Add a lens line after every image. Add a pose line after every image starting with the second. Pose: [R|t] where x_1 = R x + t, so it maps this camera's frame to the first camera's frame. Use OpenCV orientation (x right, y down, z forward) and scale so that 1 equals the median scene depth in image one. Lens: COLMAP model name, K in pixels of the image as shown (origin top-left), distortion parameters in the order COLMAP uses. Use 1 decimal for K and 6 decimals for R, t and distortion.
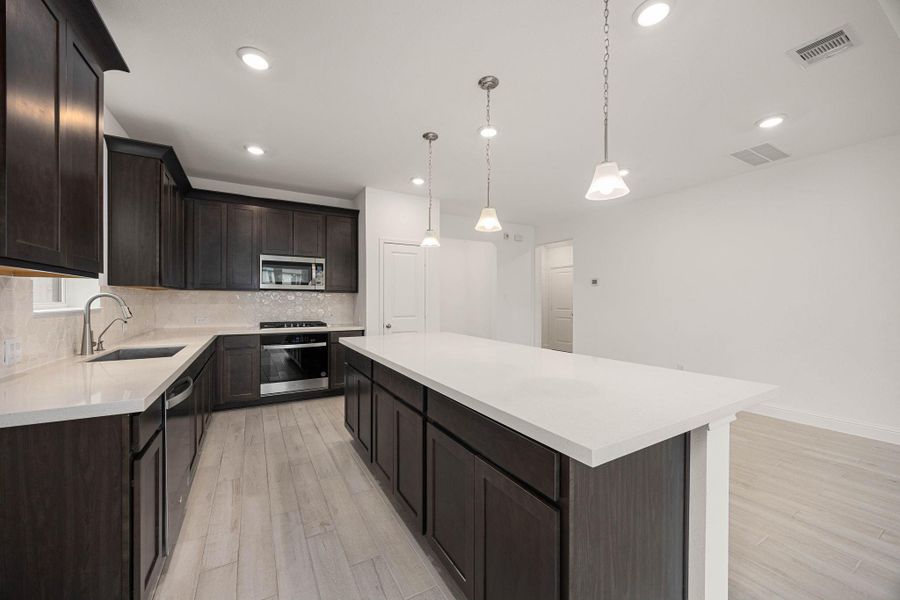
lens RADIAL K [[348.4, 0, 450.0], [0, 348.4, 300.0], [0, 0, 1]] dist [-0.000252, -0.000002]
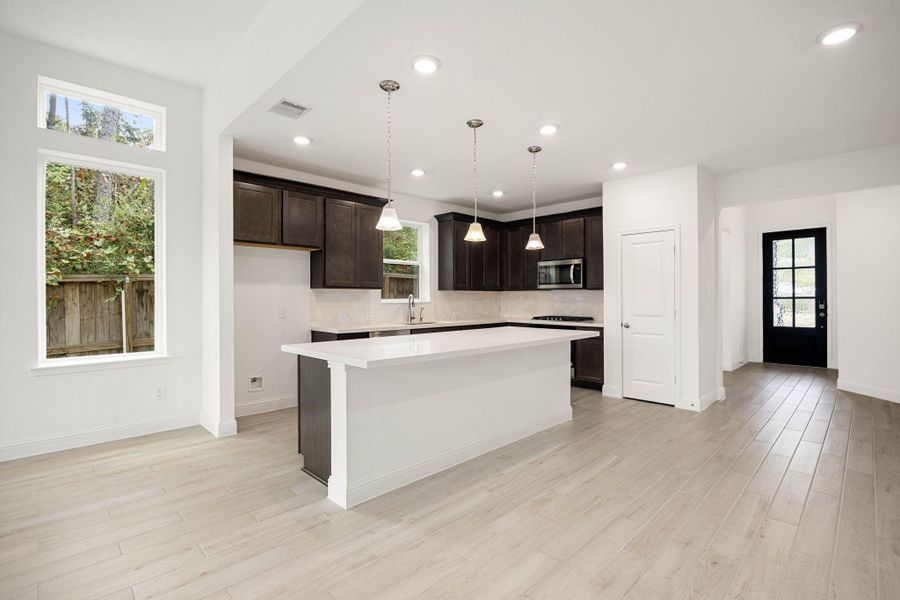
lens RADIAL K [[421.8, 0, 450.0], [0, 421.8, 300.0], [0, 0, 1]] dist [-0.024090, -0.000089]
pose [[0.245639, 0.003618, -0.969355, 0.877159], [0.004116, 0.999980, 0.004775, 0.000505], [0.969353, -0.005163, 0.245619, 0.310395]]
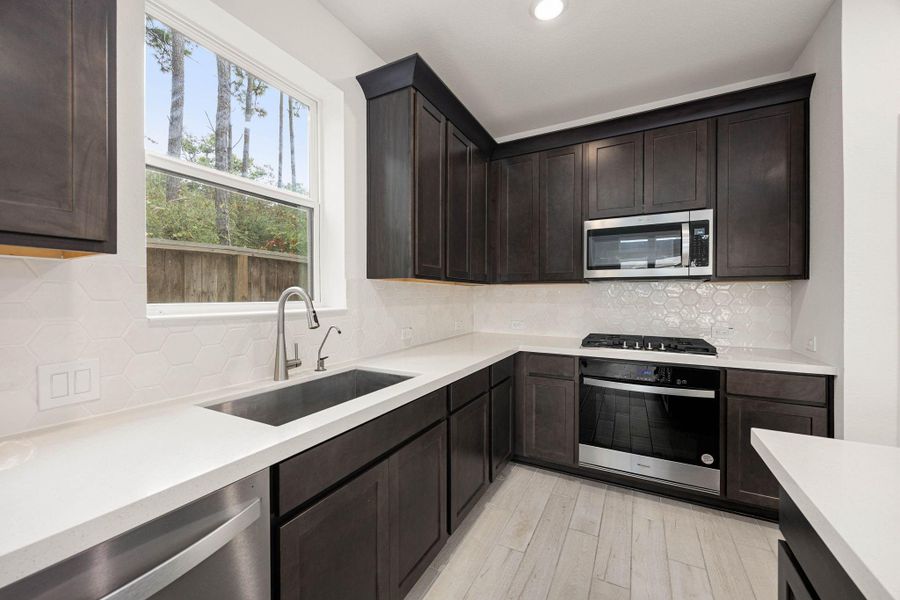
lens RADIAL K [[348.4, 0, 450.0], [0, 348.4, 300.0], [0, 0, 1]] dist [-0.000252, -0.000002]
pose [[0.524222, 0.005728, -0.851563, -0.157759], [0.003170, 0.999957, 0.008678, -0.001547], [0.851576, -0.007249, 0.524181, 0.491602]]
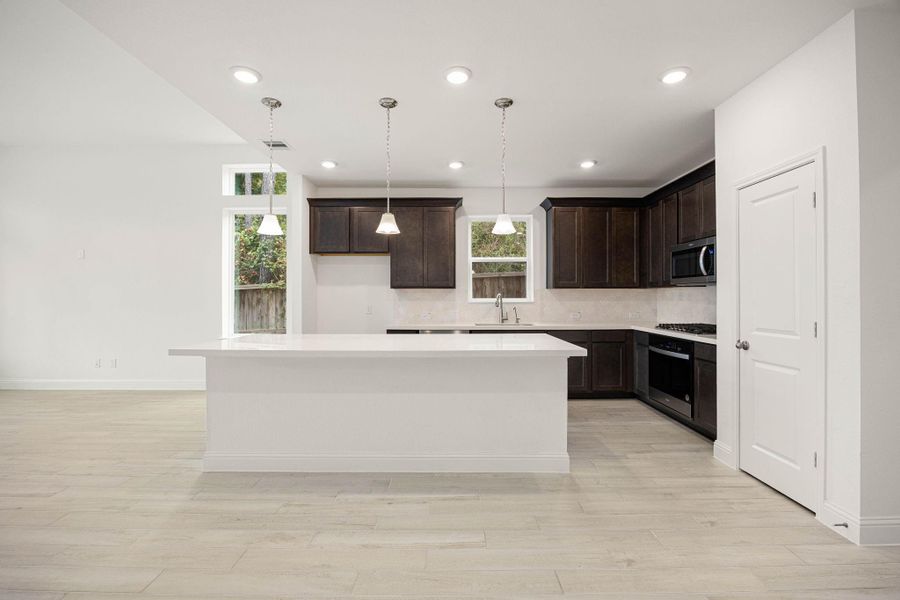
lens RADIAL K [[395.2, 0, 446.7], [0, 395.2, 297.5], [0, 0, 1]] dist [-0.018912, -0.000014]
pose [[-0.508980, -0.001040, -0.860777, 0.626325], [0.001776, 0.999996, -0.002258, 0.003419], [0.860776, -0.002678, -0.508976, 1.024772]]
